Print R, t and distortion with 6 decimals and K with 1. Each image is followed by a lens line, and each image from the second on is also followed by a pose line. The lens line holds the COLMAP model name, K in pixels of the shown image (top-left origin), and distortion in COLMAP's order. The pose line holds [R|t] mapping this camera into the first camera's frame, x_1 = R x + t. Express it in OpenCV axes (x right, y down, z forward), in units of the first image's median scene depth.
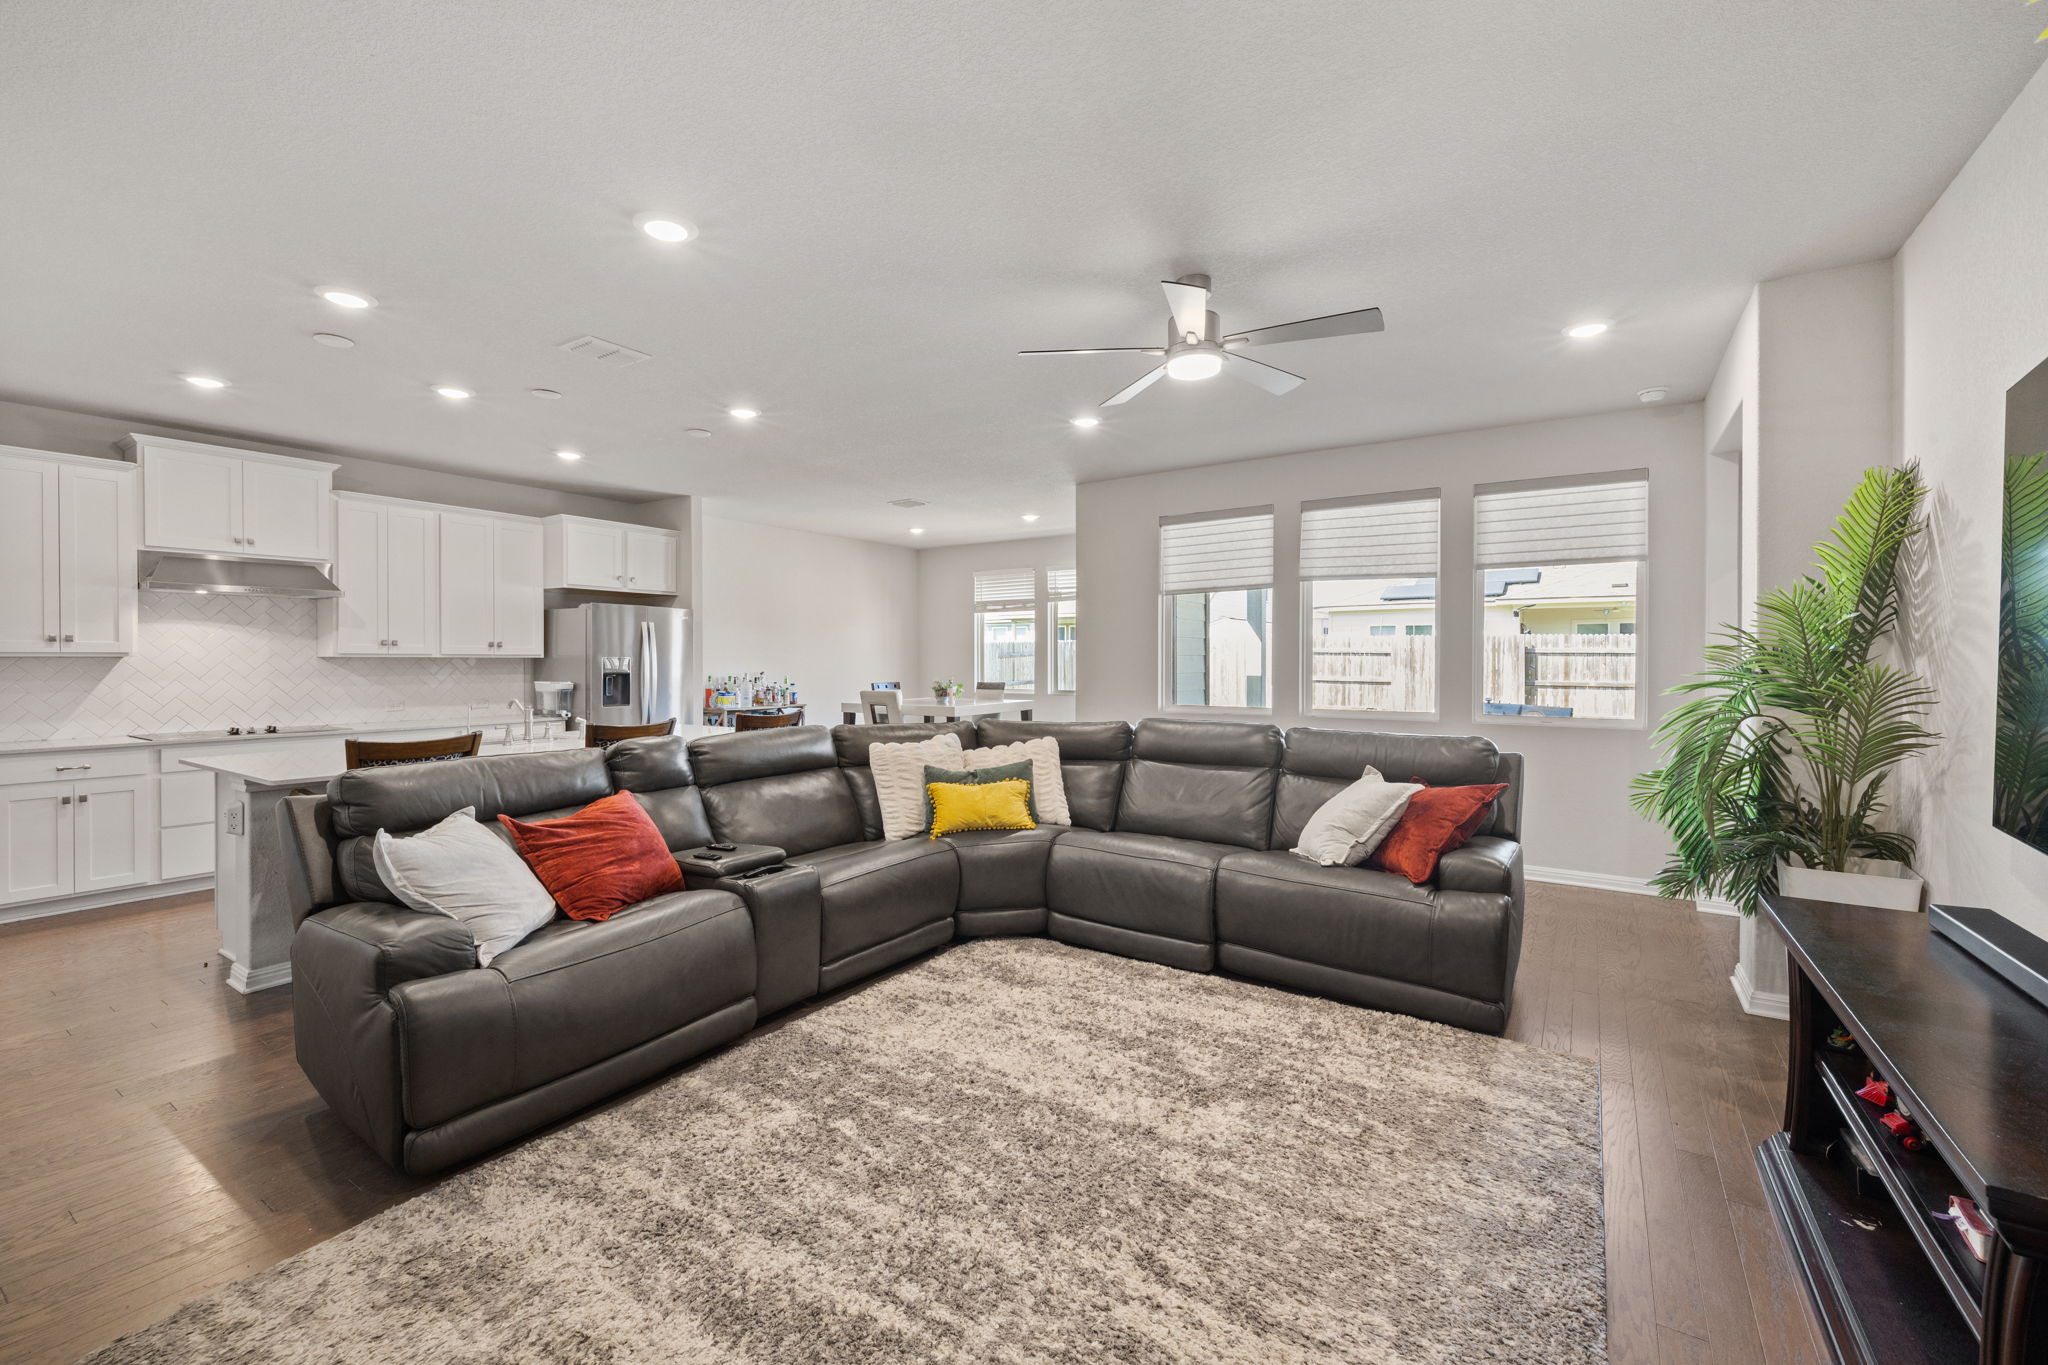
lens RADIAL K [[863.7, 0, 1015.0], [0, 863.7, 662.2], [0, 0, 1]] dist [0.002654, -0.000169]
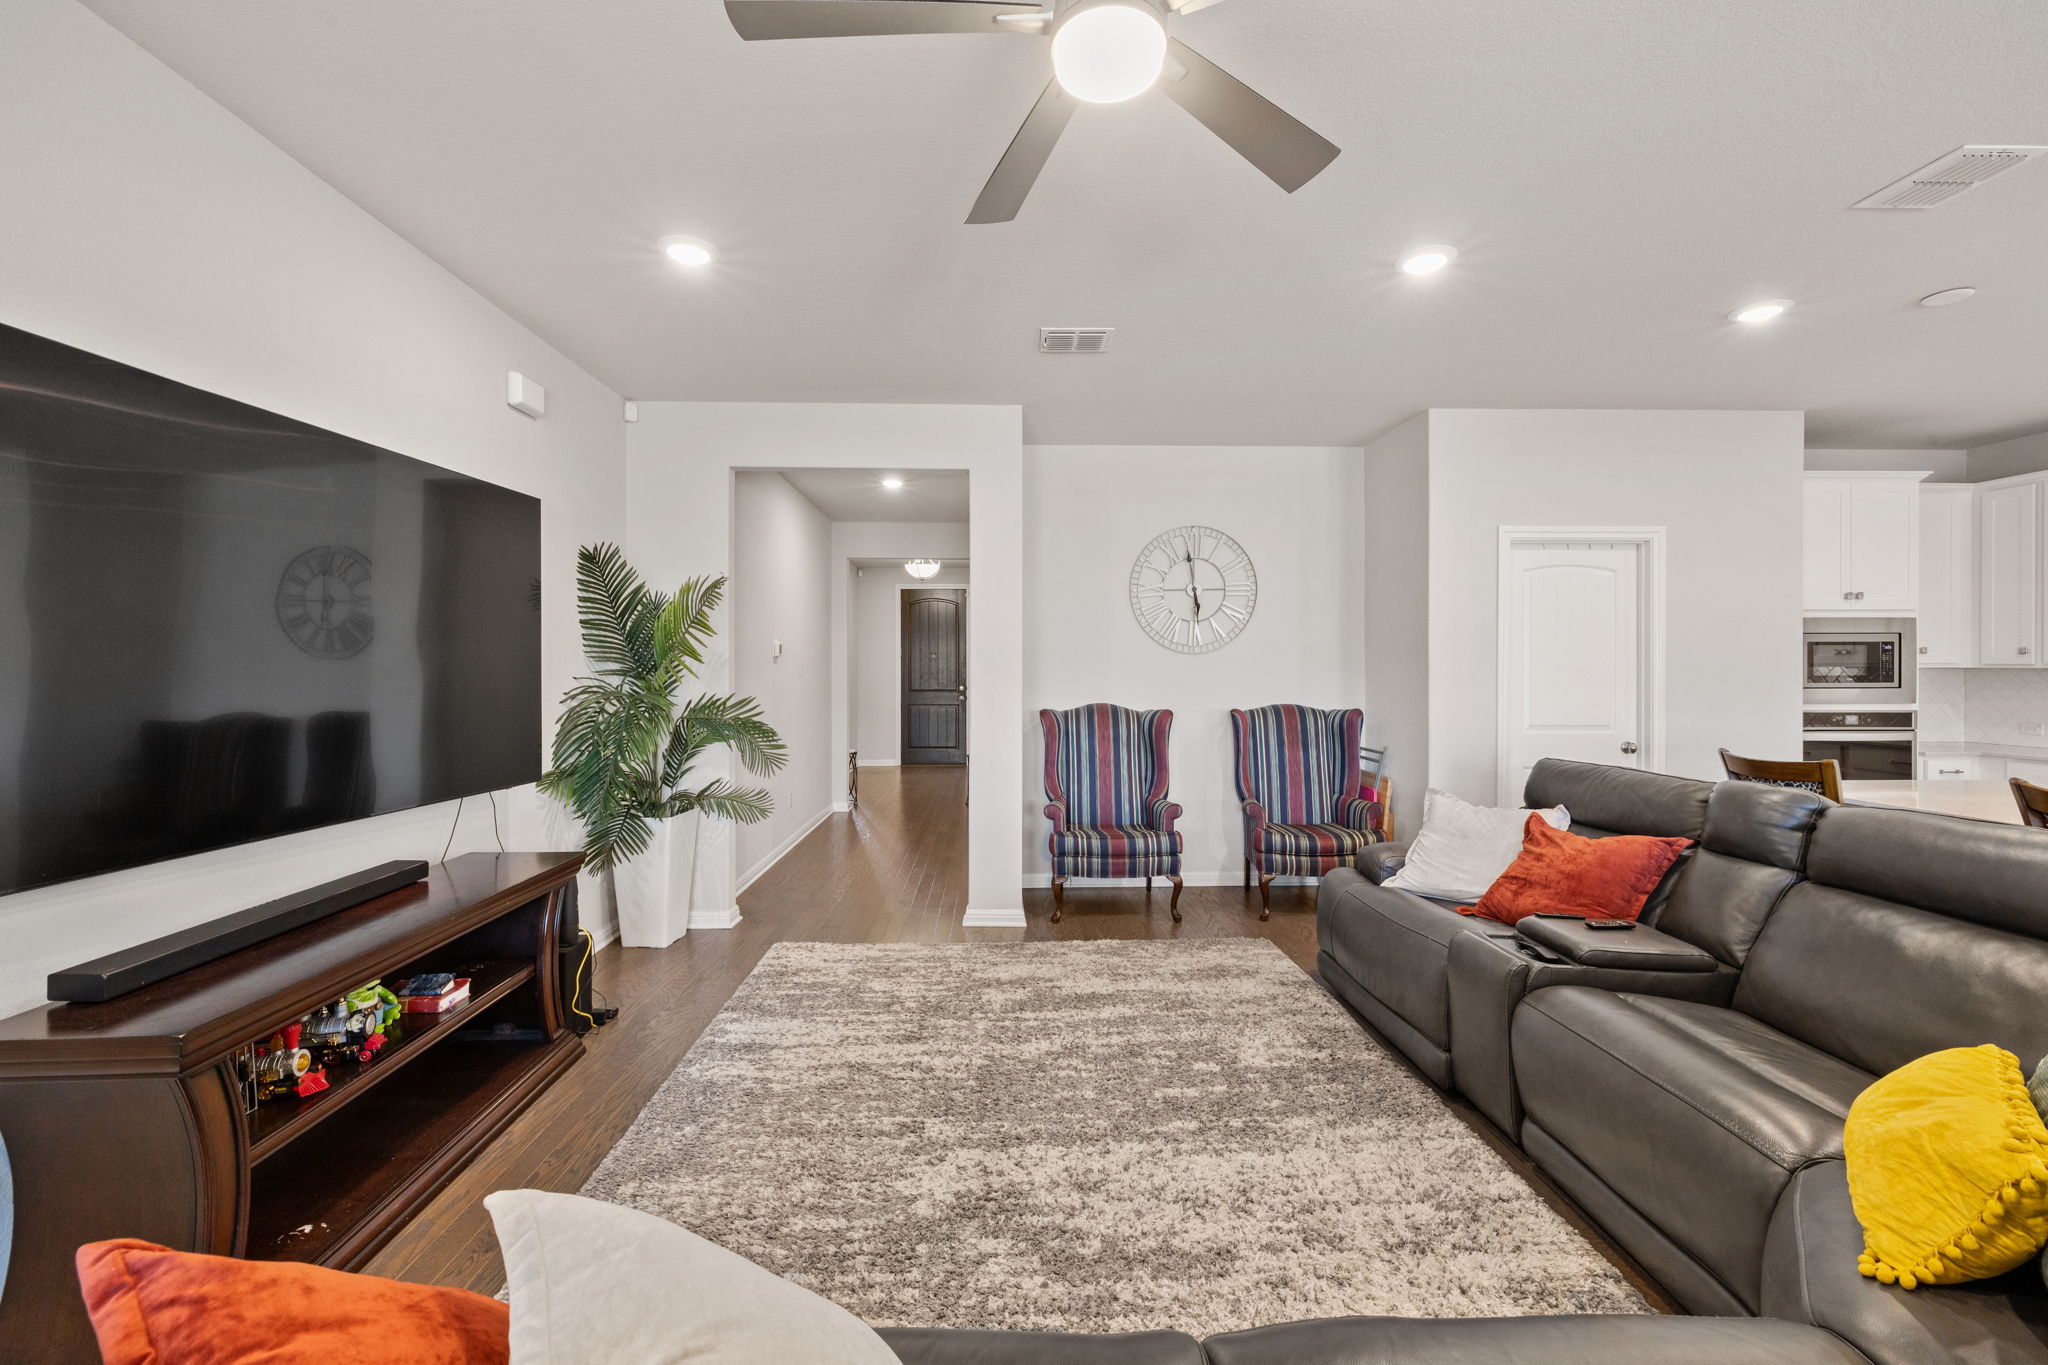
lens RADIAL K [[783.8, 0, 991.4], [0, 783.8, 680.8], [0, 0, 1]] dist [-0.001675, -0.000194]
pose [[-0.823544, 0.007622, -0.567201, 0.578628], [-0.000893, 0.999891, 0.014734, -0.004899], [0.567252, 0.012640, -0.823447, 1.524798]]
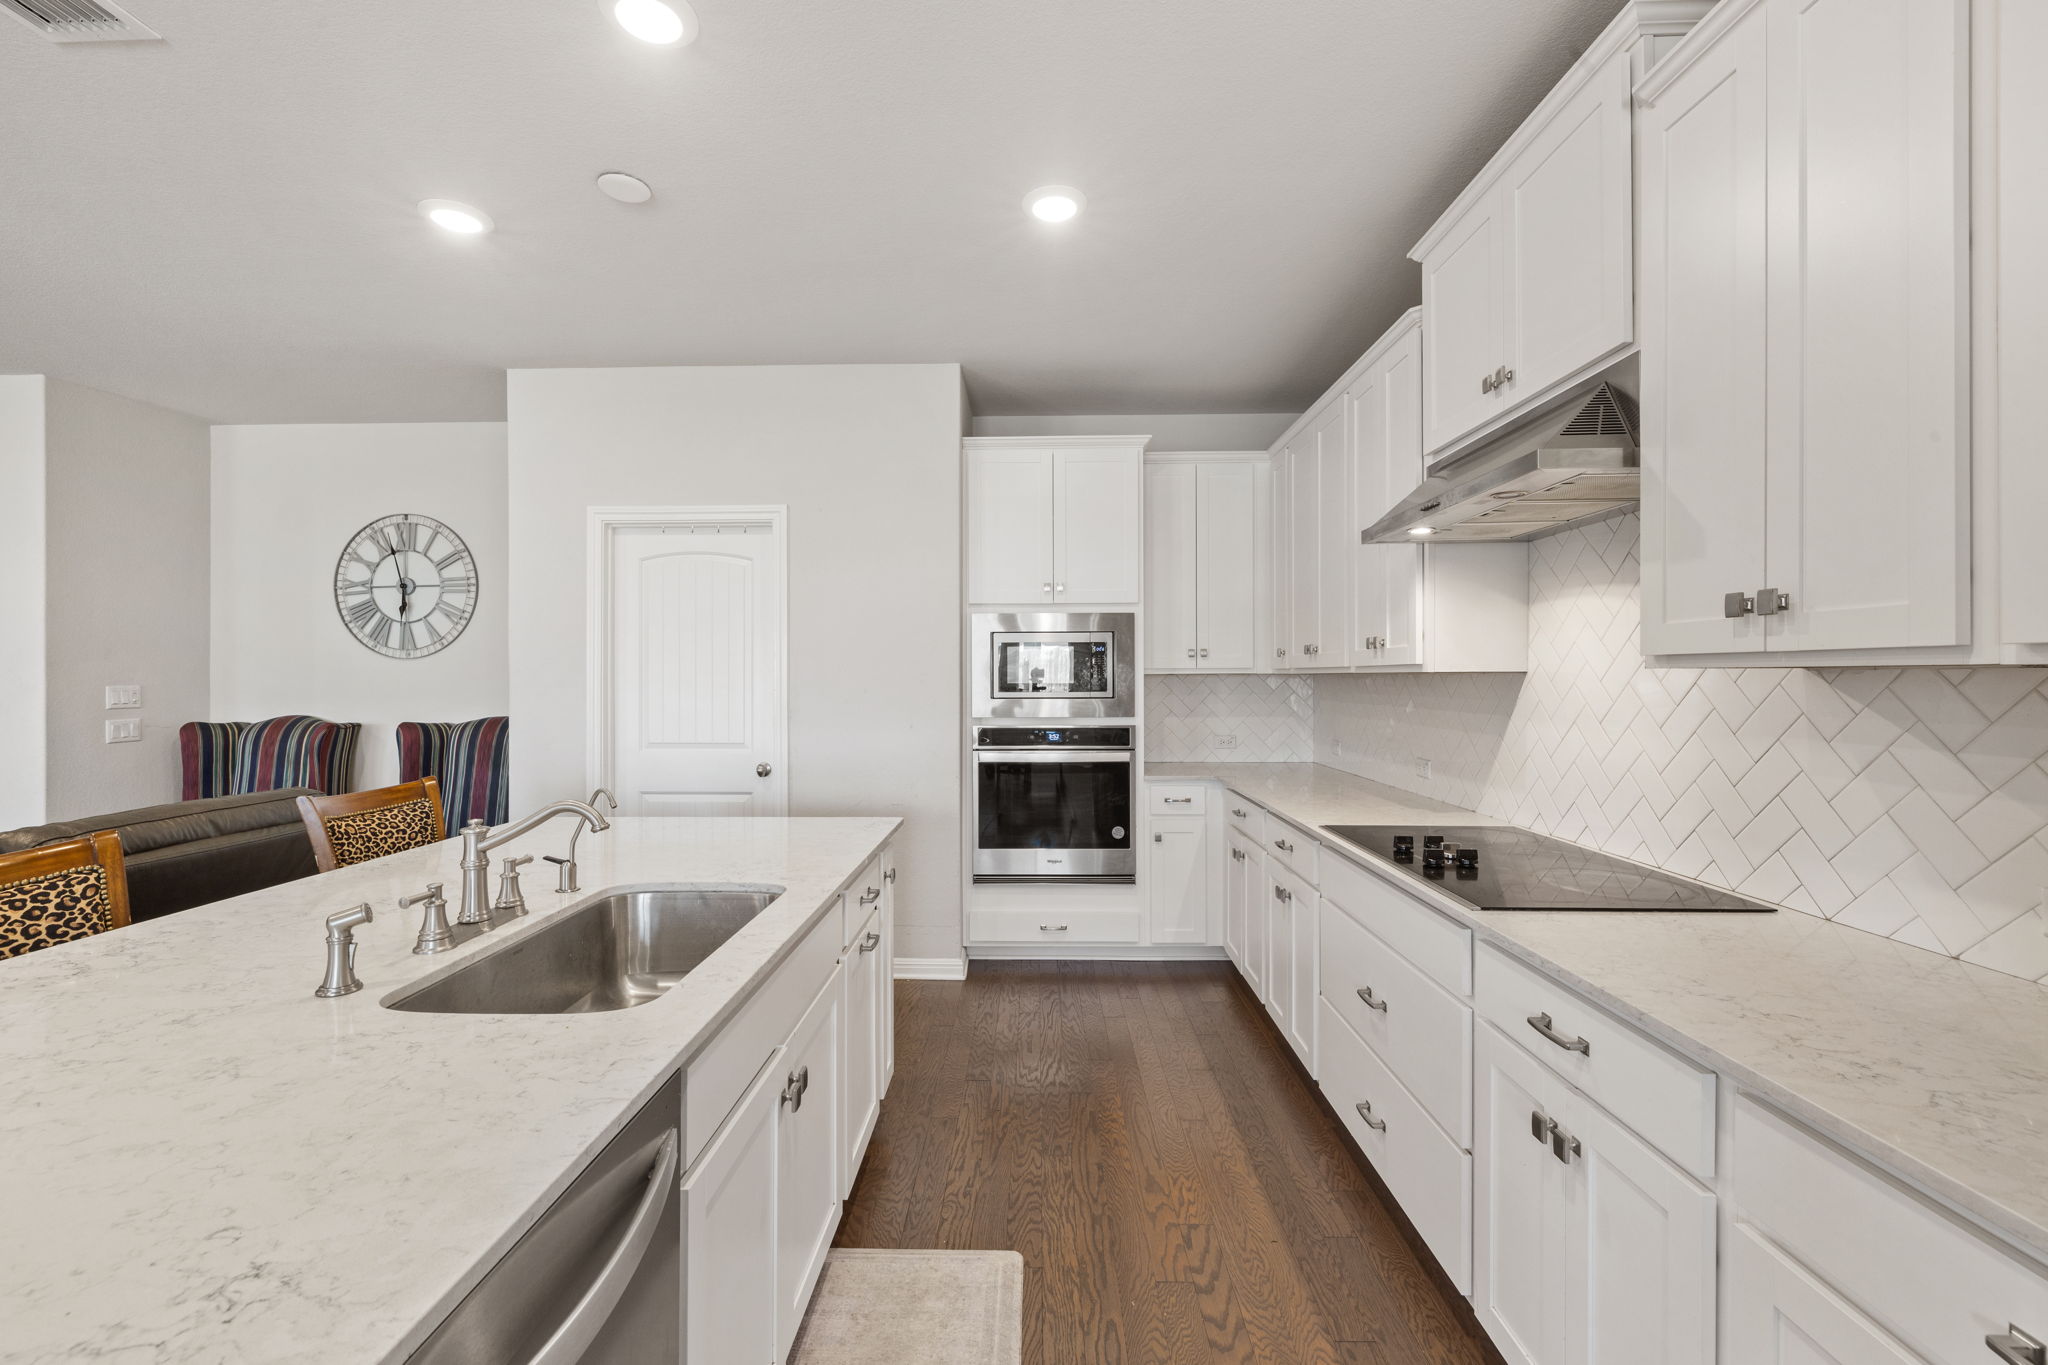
lens RADIAL K [[858.9, 0, 1028.3], [0, 858.9, 675.5], [0, 0, 1]] dist [0.001512, -0.000168]
pose [[-0.839043, 0.001806, -0.544062, -0.975806], [0.001034, 0.999998, 0.001725, -0.009420], [0.544064, 0.000885, -0.839043, 2.413125]]
